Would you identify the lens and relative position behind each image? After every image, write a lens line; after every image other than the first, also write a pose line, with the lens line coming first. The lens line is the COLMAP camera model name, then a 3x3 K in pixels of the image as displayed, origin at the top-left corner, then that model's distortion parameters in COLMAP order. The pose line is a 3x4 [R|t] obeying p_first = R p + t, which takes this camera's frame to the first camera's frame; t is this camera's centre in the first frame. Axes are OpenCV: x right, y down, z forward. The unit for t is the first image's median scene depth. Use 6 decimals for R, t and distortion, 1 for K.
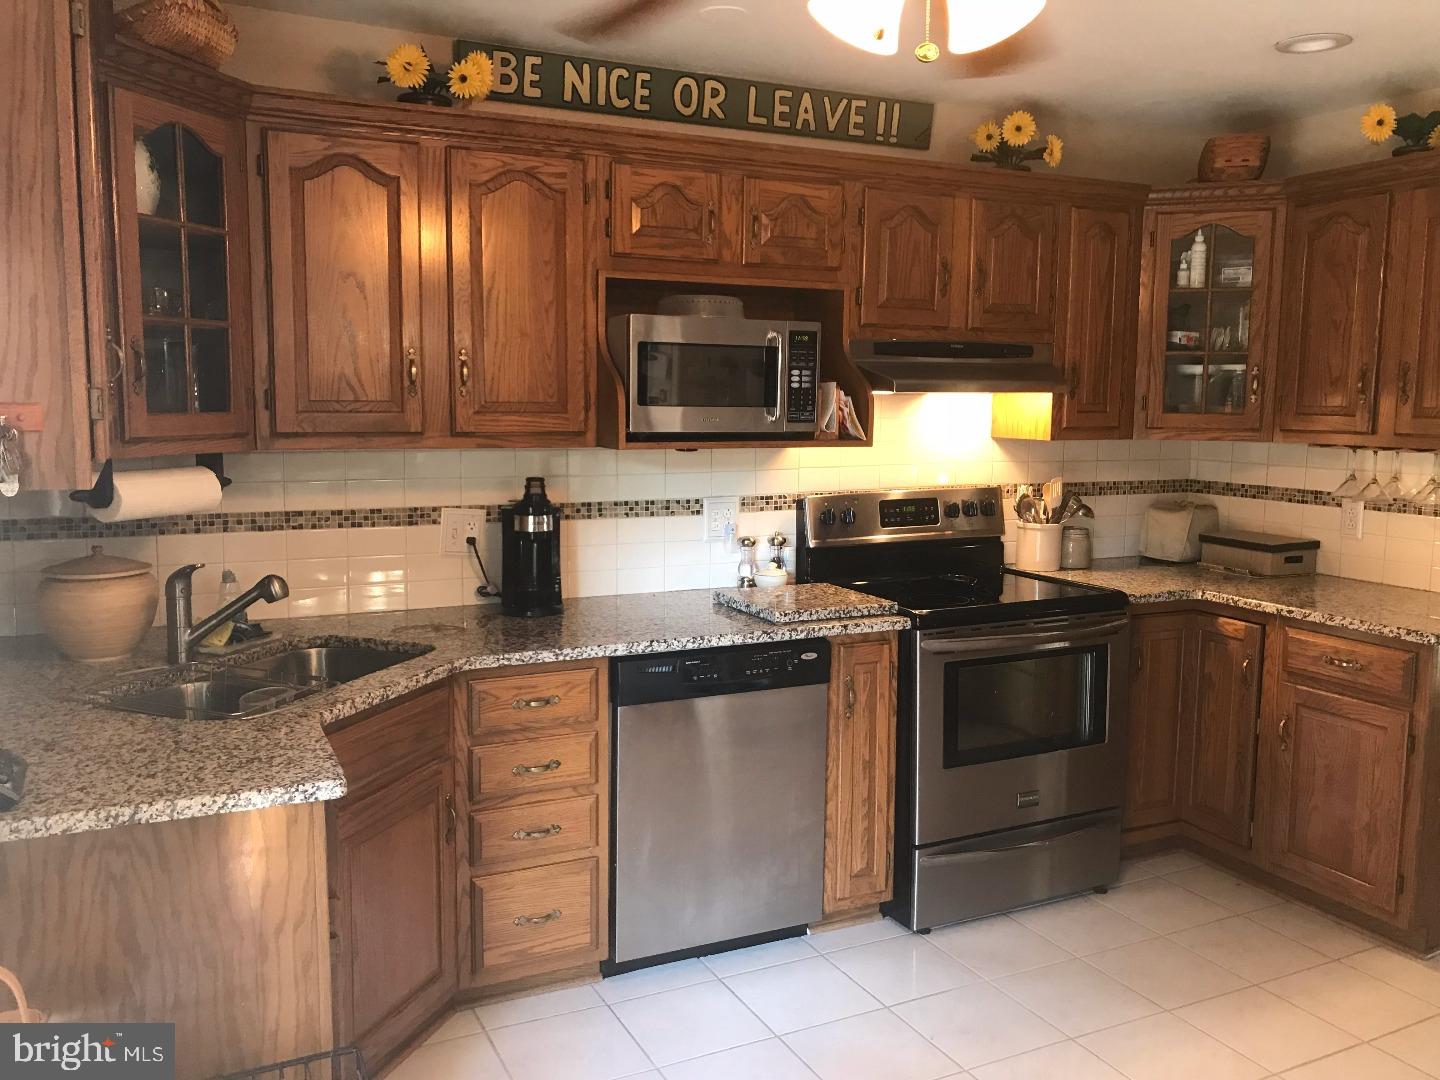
lens RADIAL K [[1221.7, 0, 720.0], [0, 1221.7, 540.0], [0, 0, 1]] dist [0.141916, -0.400452]
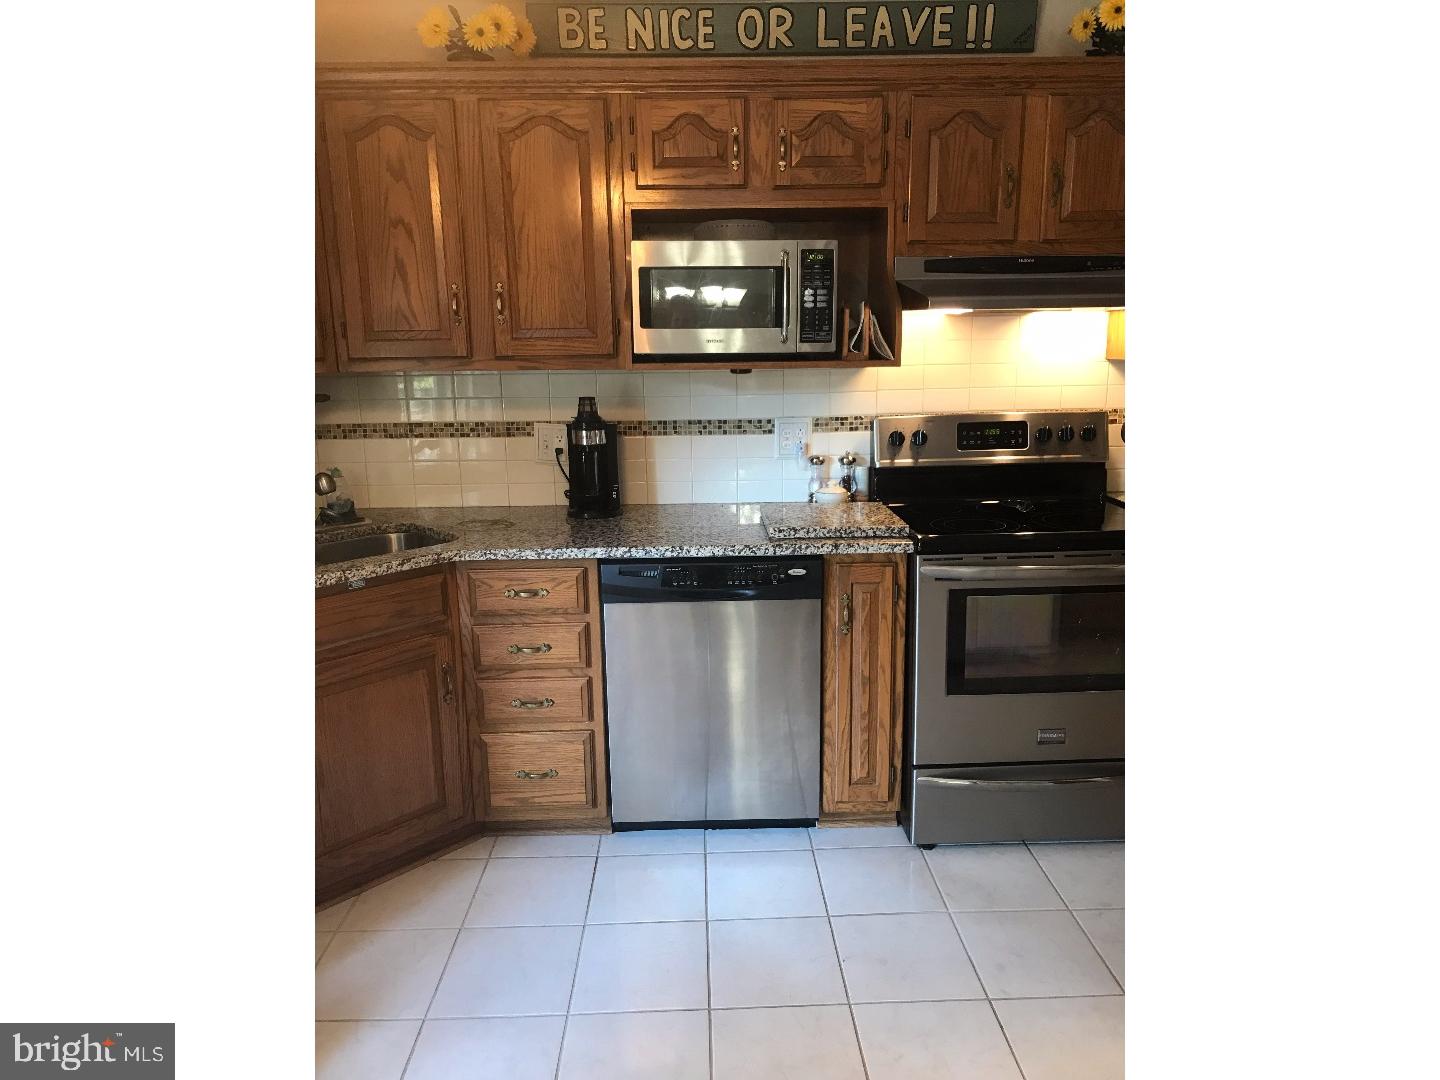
lens RADIAL K [[927.8, 0, 720.0], [0, 927.8, 540.0], [0, 0, 1]] dist [0.026717, 0.000453]
pose [[0.906518, 0.067316, -0.416765, 0.324138], [-0.029650, 0.994920, 0.096208, -0.005184], [0.421124, -0.074857, 0.903909, 0.257462]]
